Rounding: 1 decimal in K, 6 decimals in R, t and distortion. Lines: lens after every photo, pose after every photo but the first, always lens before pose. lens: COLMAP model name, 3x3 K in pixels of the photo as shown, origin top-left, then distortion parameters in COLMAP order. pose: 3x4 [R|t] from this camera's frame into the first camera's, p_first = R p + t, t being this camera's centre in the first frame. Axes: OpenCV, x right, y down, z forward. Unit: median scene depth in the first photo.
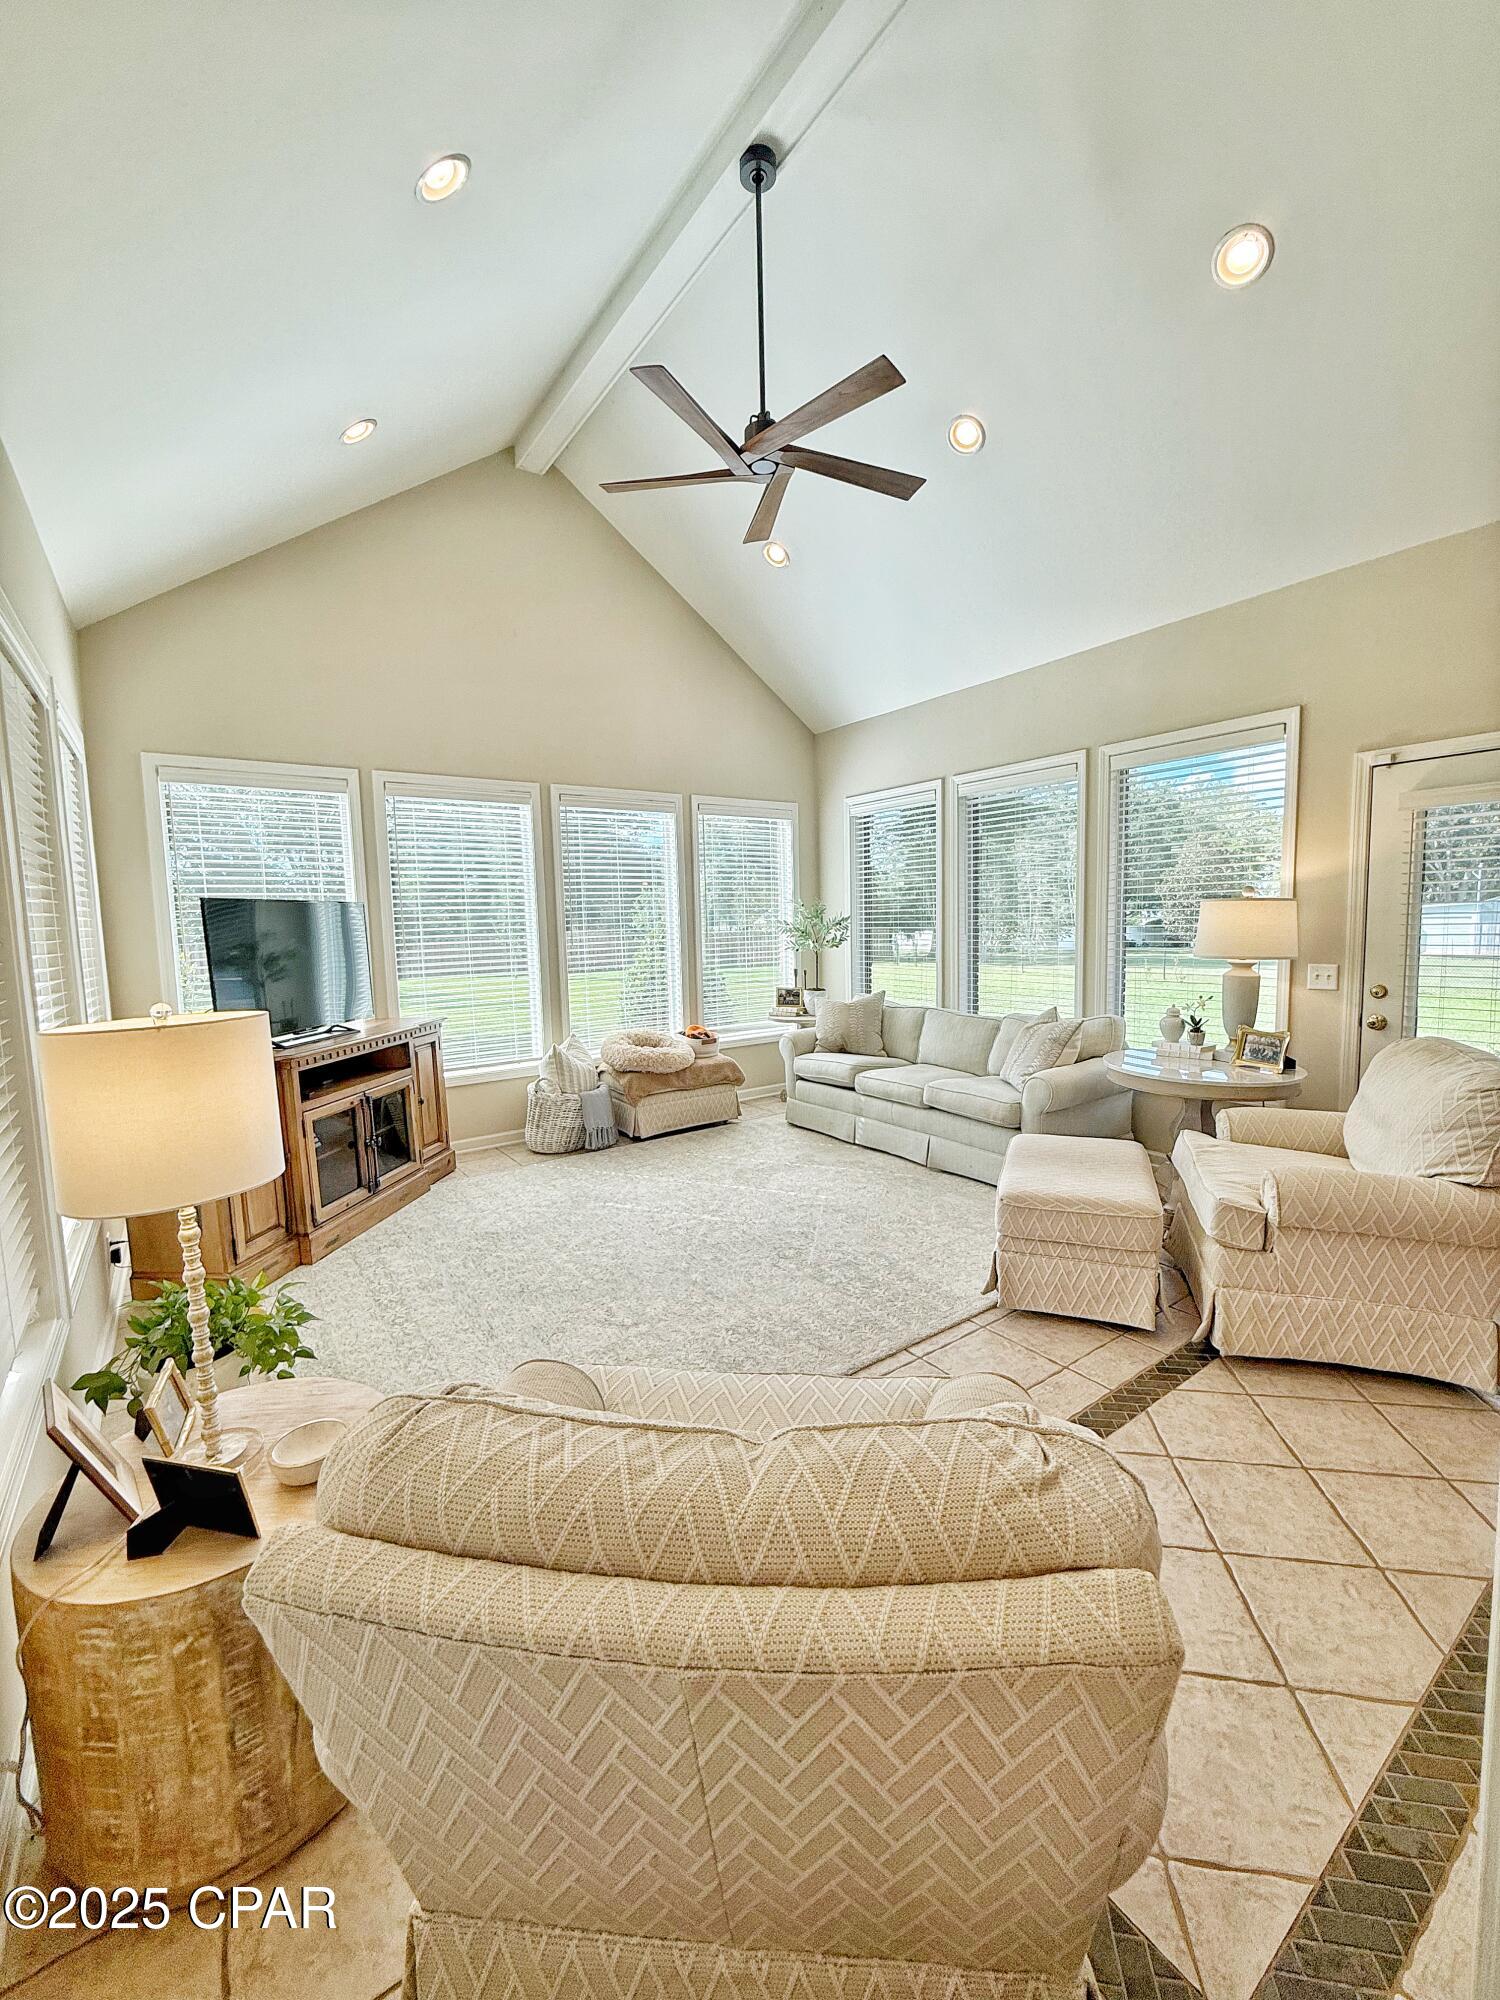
lens RADIAL K [[802.2, 0, 750.9], [0, 802.2, 998.2], [0, 0, 1]] dist [-0.001290, -0.000463]
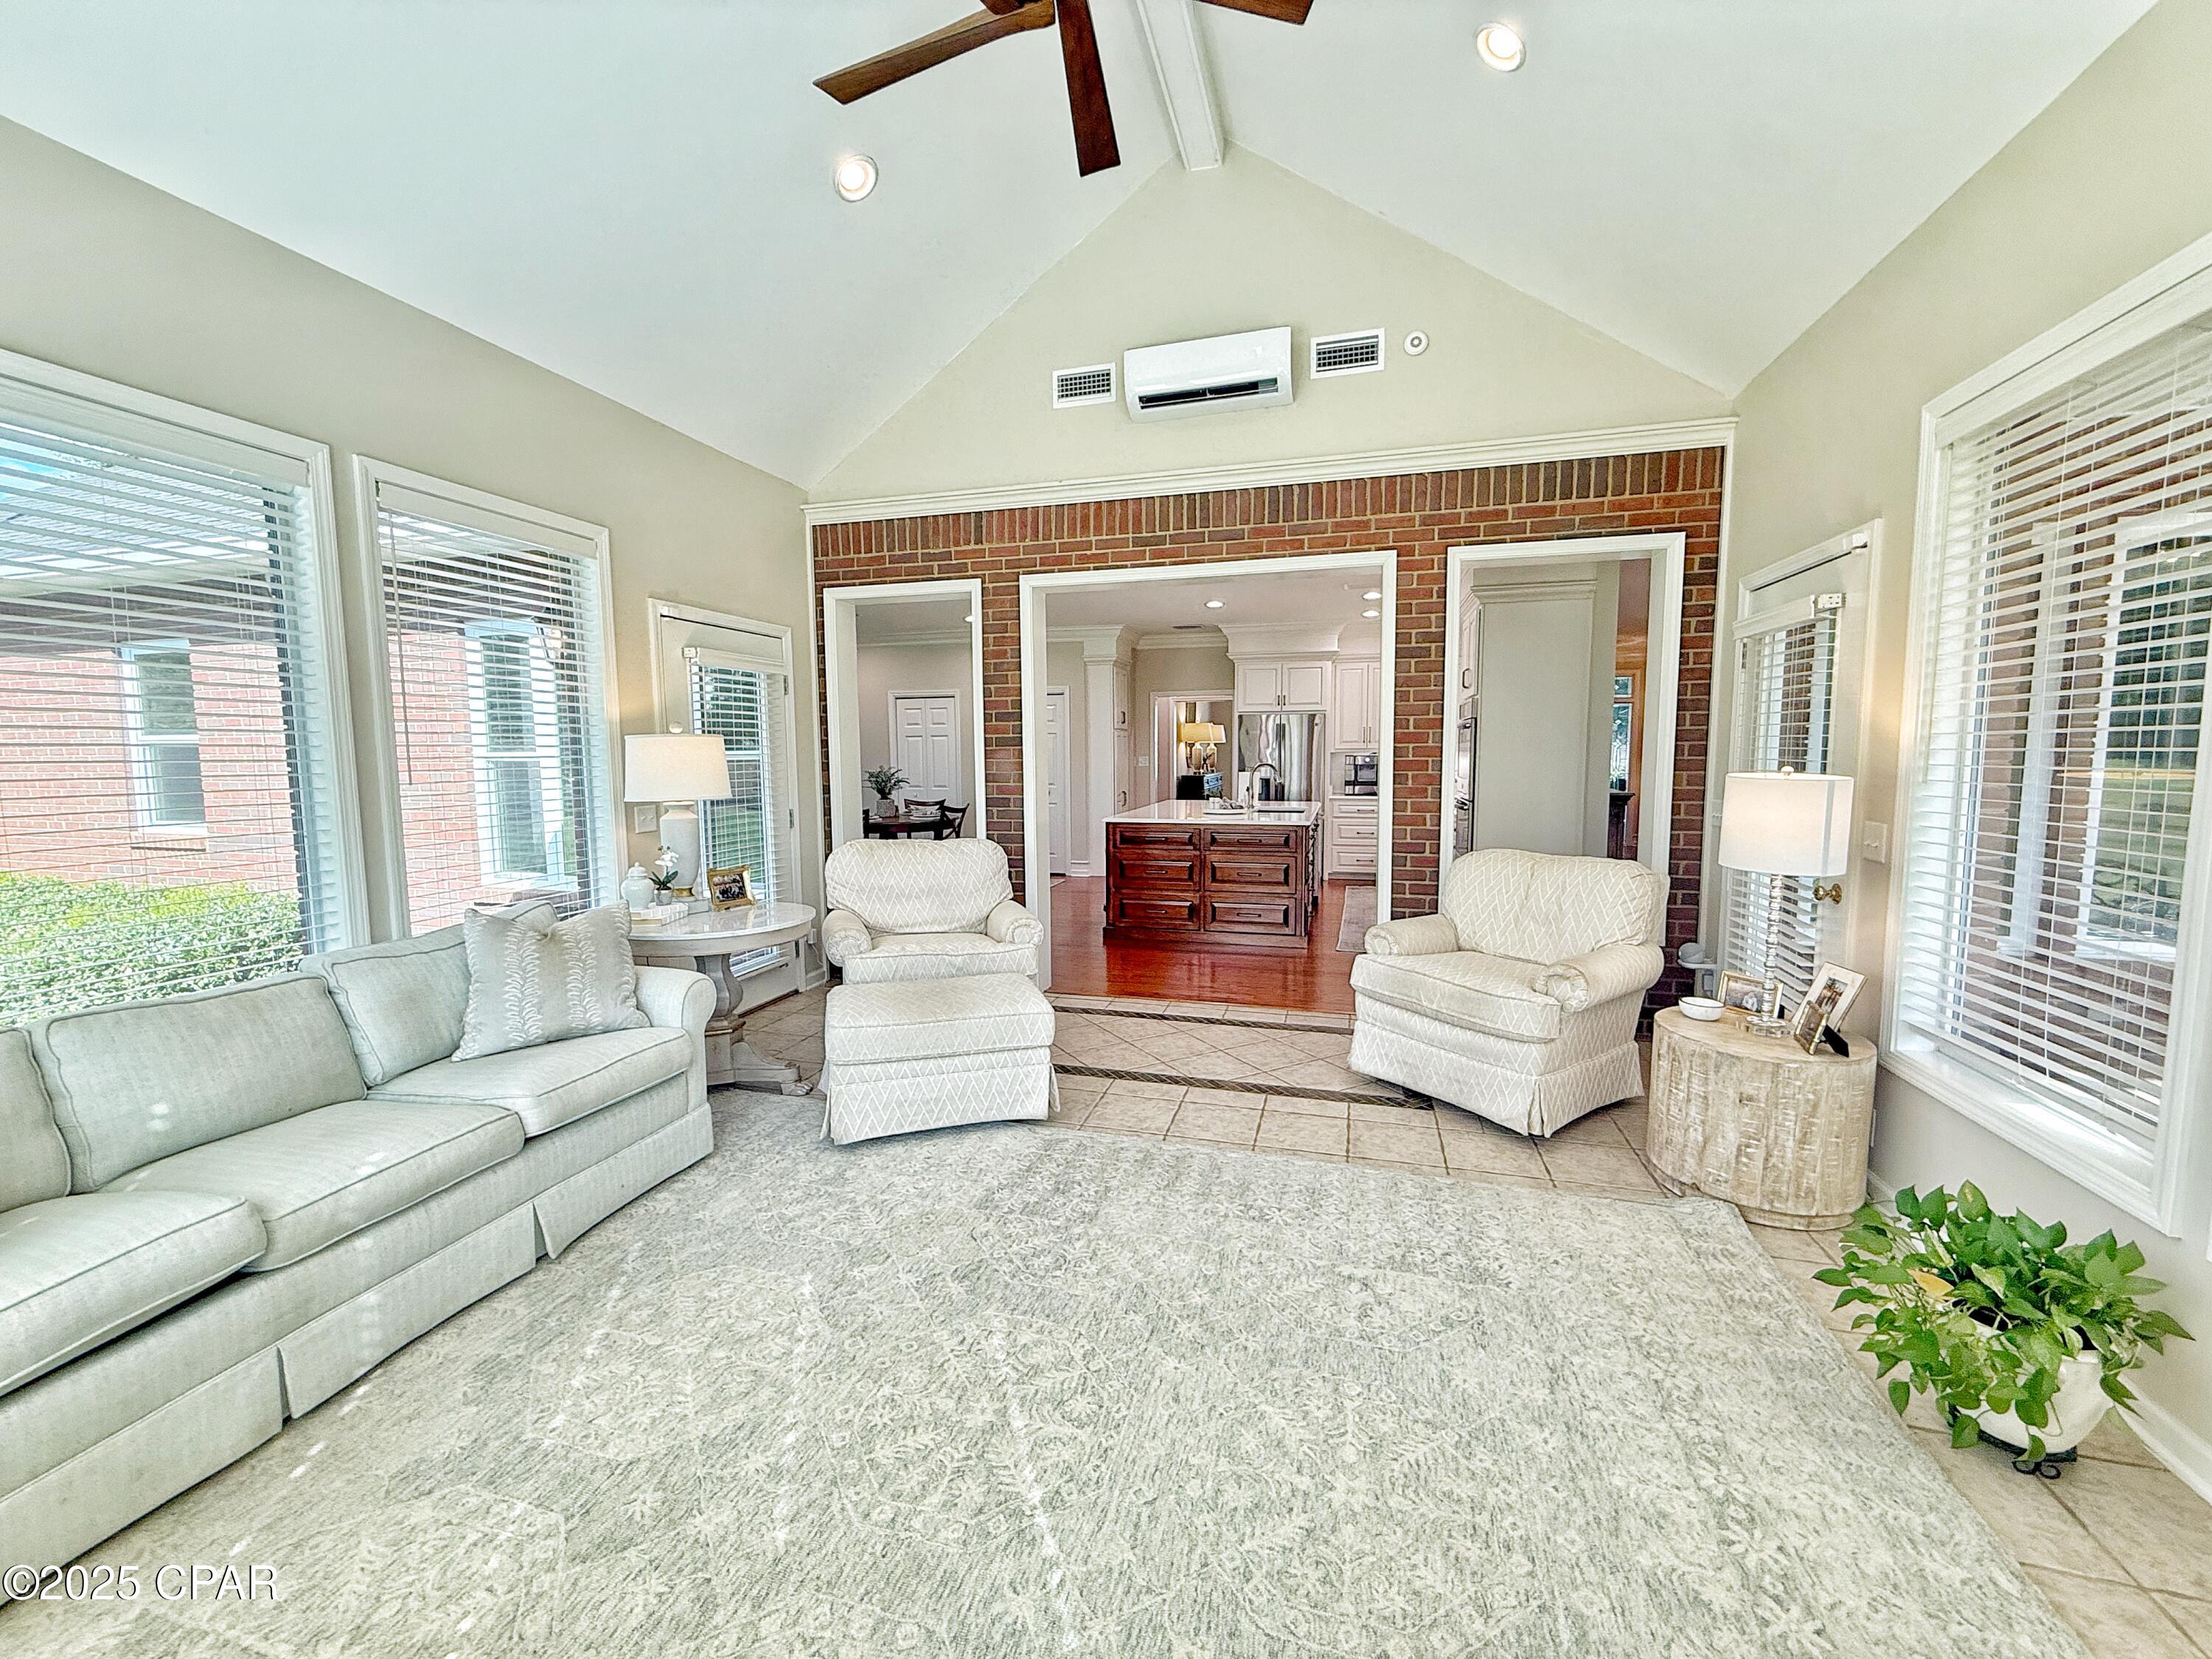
lens RADIAL K [[887.2, 0, 1101.9], [0, 887.2, 832.6], [0, 0, 1]] dist [-0.001290, -0.000463]
pose [[-0.631044, -0.039295, 0.774752, -0.577270], [0.101094, 0.986034, 0.132354, -0.117294], [-0.769132, 0.161844, -0.618258, 1.517948]]
